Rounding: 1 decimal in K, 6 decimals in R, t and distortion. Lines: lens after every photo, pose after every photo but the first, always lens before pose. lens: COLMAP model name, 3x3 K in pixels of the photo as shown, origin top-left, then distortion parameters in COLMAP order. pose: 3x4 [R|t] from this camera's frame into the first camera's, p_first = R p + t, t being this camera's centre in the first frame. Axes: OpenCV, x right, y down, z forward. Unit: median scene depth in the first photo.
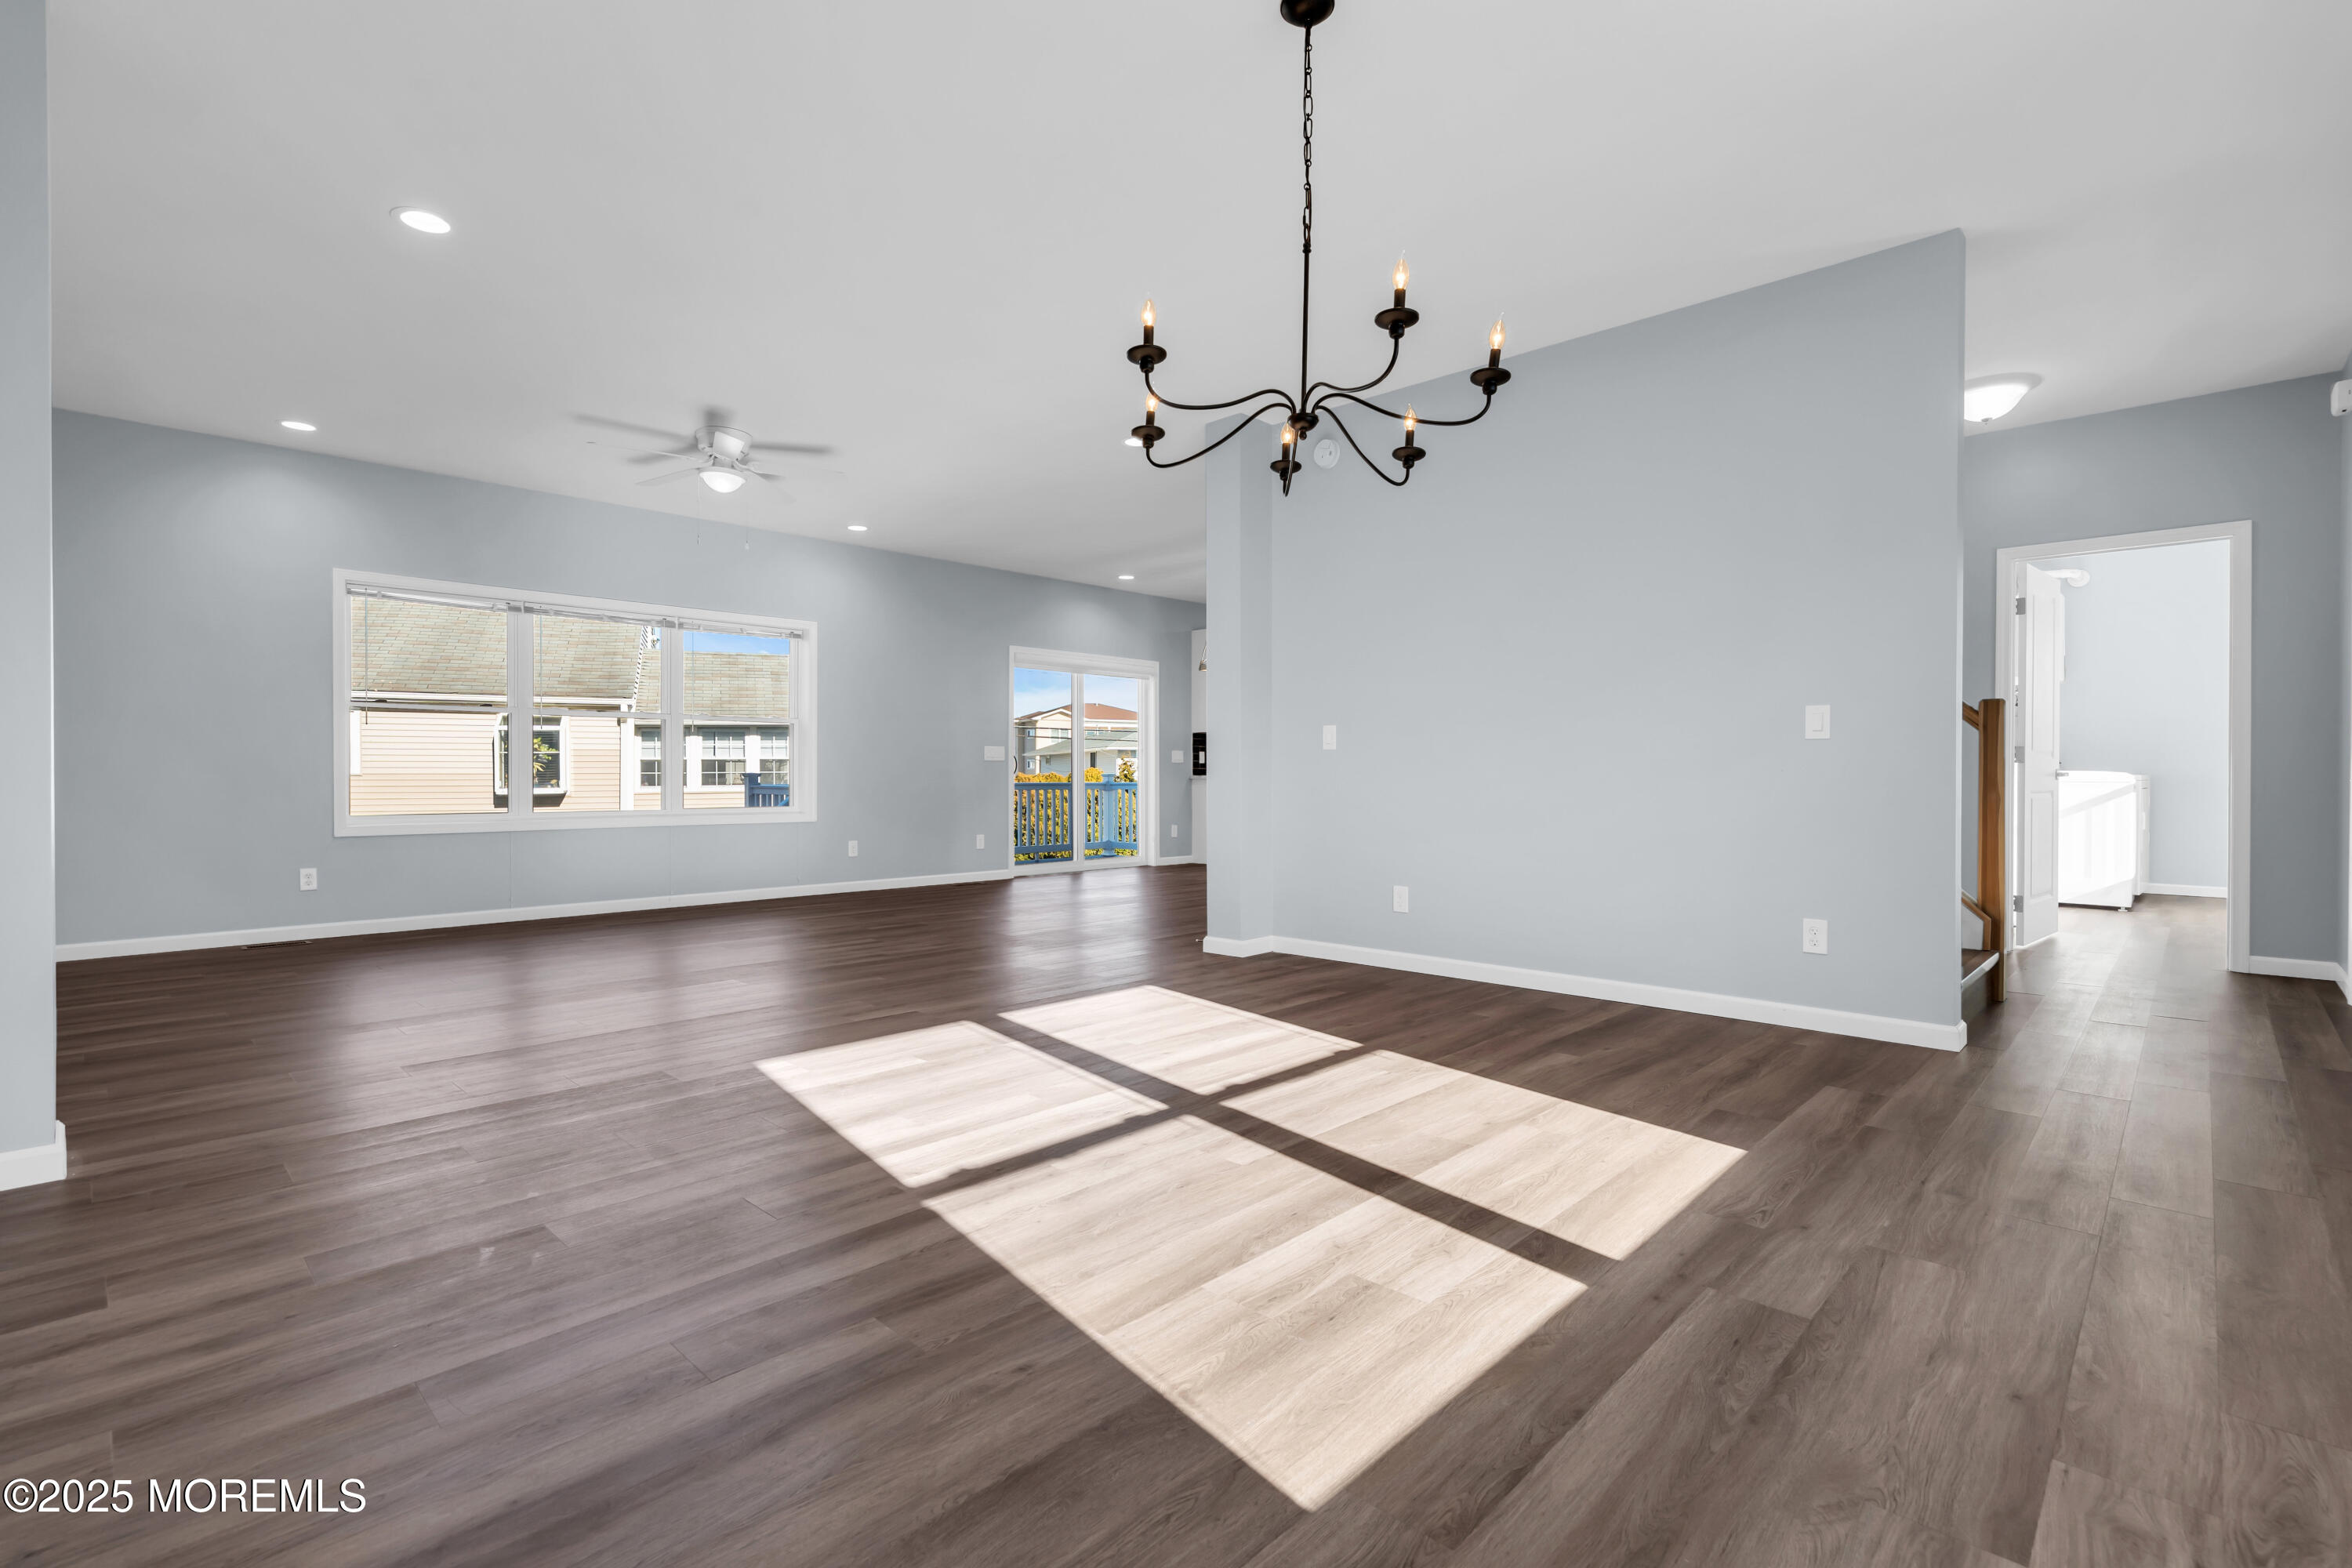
lens RADIAL K [[1071.0, 0, 1172.0], [0, 1071.0, 777.6], [0, 0, 1]] dist [0.001915, 0.000211]
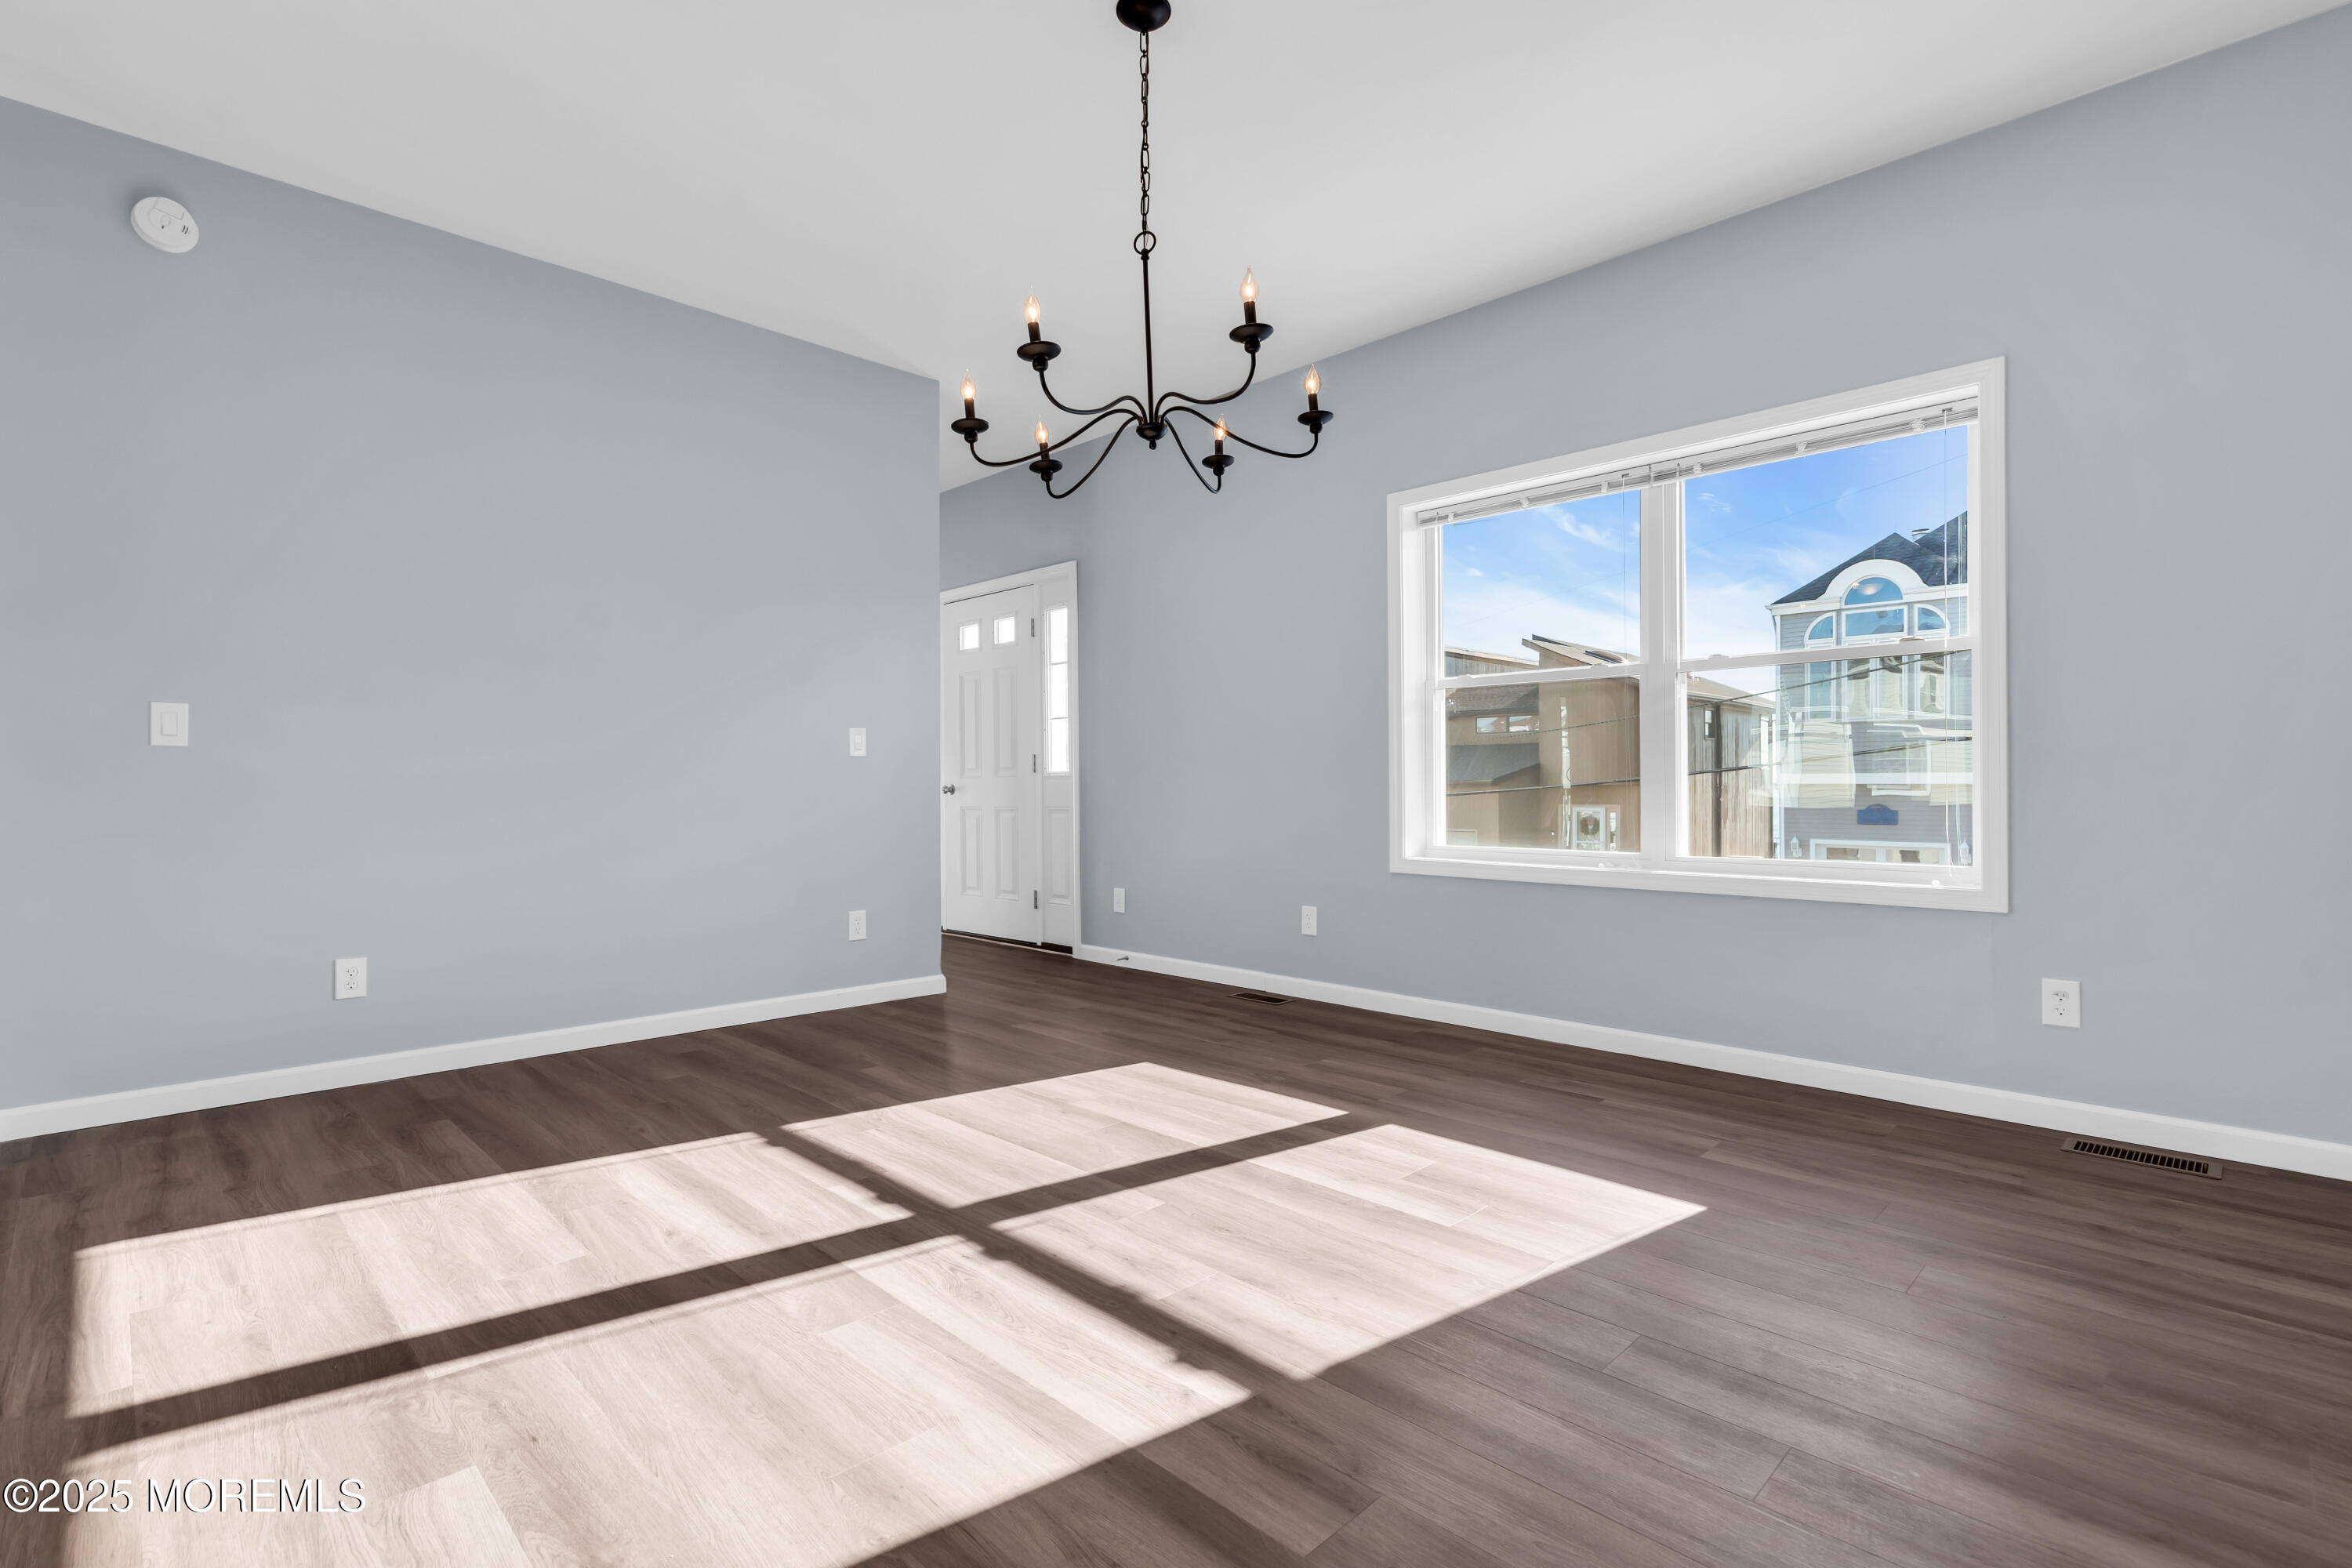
lens RADIAL K [[1093.6, 0, 1168.8], [0, 1093.6, 776.8], [0, 0, 1]] dist [-0.000423, 0.000001]
pose [[0.023737, 0.006118, 0.999700, -0.846556], [0.005455, 0.999966, -0.006249, -0.005760], [-0.999703, 0.005601, 0.023703, 0.923872]]
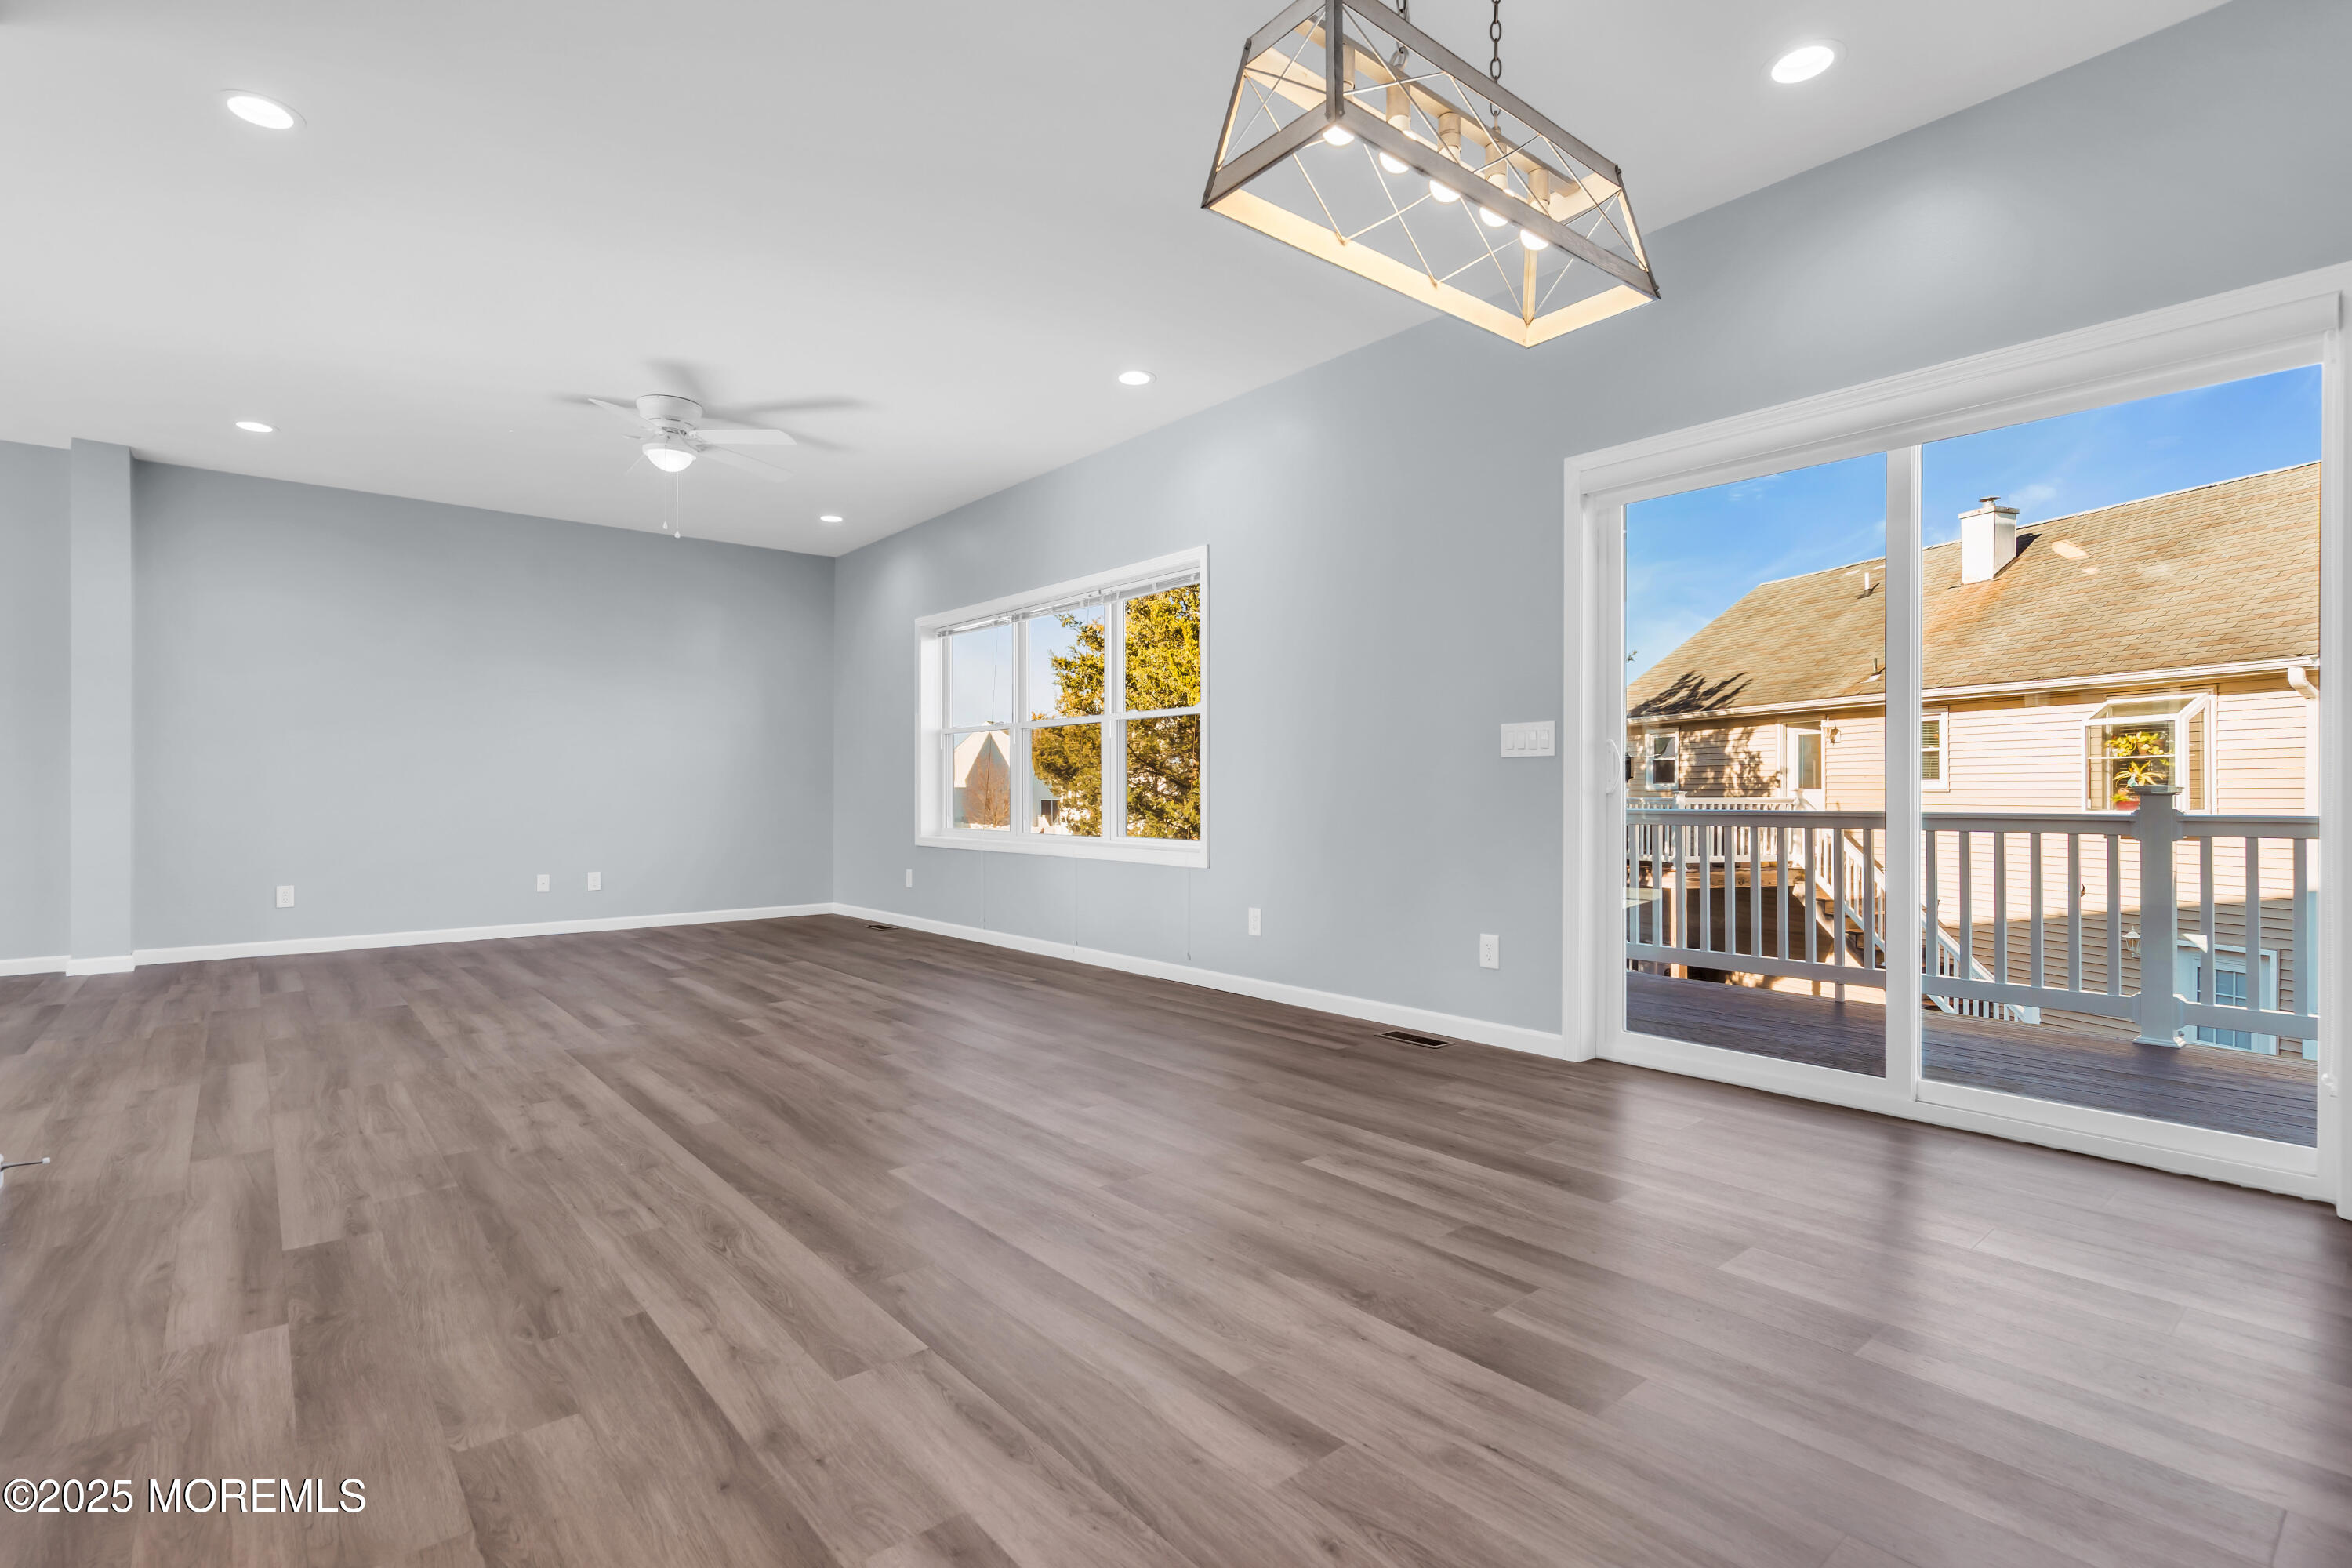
lens RADIAL K [[1104.4, 0, 1171.1], [0, 1104.4, 790.6], [0, 0, 1]] dist [0.000860, -0.000064]
pose [[-0.101506, -0.001818, -0.994833, 0.940704], [-0.000478, 0.999998, -0.001778, -0.008706], [0.994835, 0.000295, -0.101506, 3.253491]]
